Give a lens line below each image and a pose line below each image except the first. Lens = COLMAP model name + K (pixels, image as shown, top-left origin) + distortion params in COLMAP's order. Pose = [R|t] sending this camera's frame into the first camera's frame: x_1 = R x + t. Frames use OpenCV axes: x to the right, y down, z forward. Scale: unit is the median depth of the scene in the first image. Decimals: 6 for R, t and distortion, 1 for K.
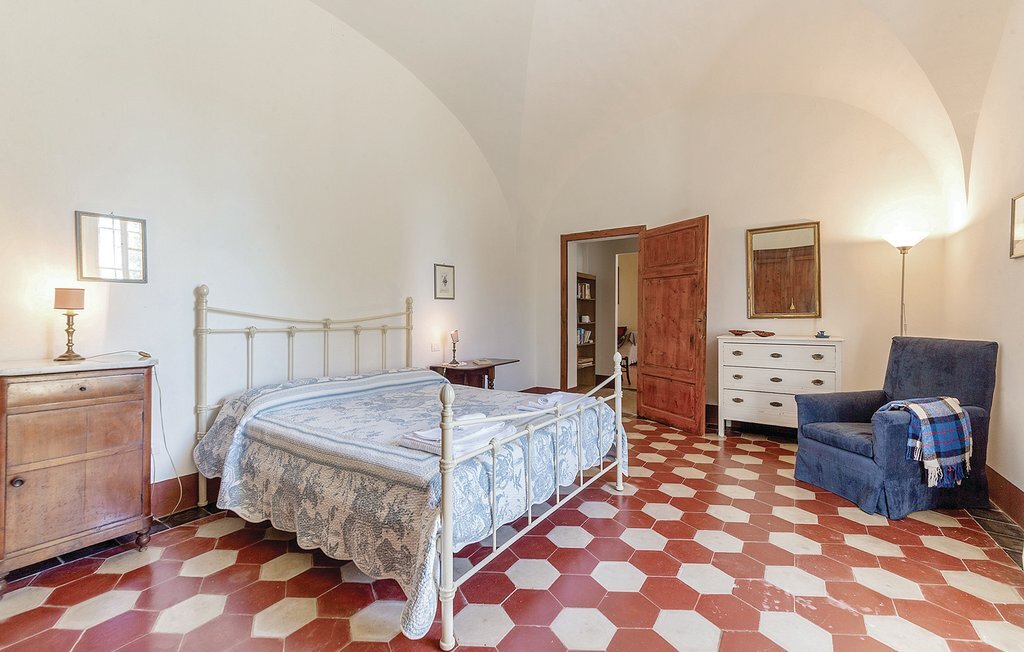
lens RADIAL K [[435.0, 0, 509.0], [0, 435.0, 323.6], [0, 0, 1]] dist [-0.000391, 0.000728]
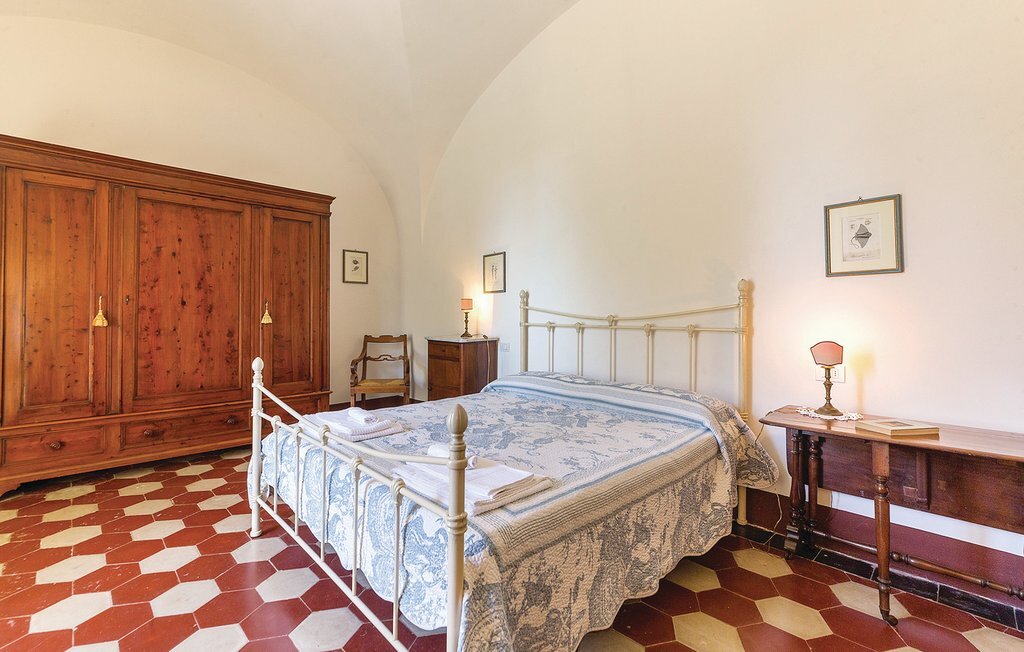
lens RADIAL K [[435.0, 0, 493.5], [0, 435.0, 312.4], [0, 0, 1]] dist [-0.000391, 0.000728]
pose [[-0.212246, -0.007843, -0.977185, 0.510463], [-0.016012, 0.999861, -0.004547, -0.009363], [0.977085, 0.014682, -0.212343, 0.945568]]
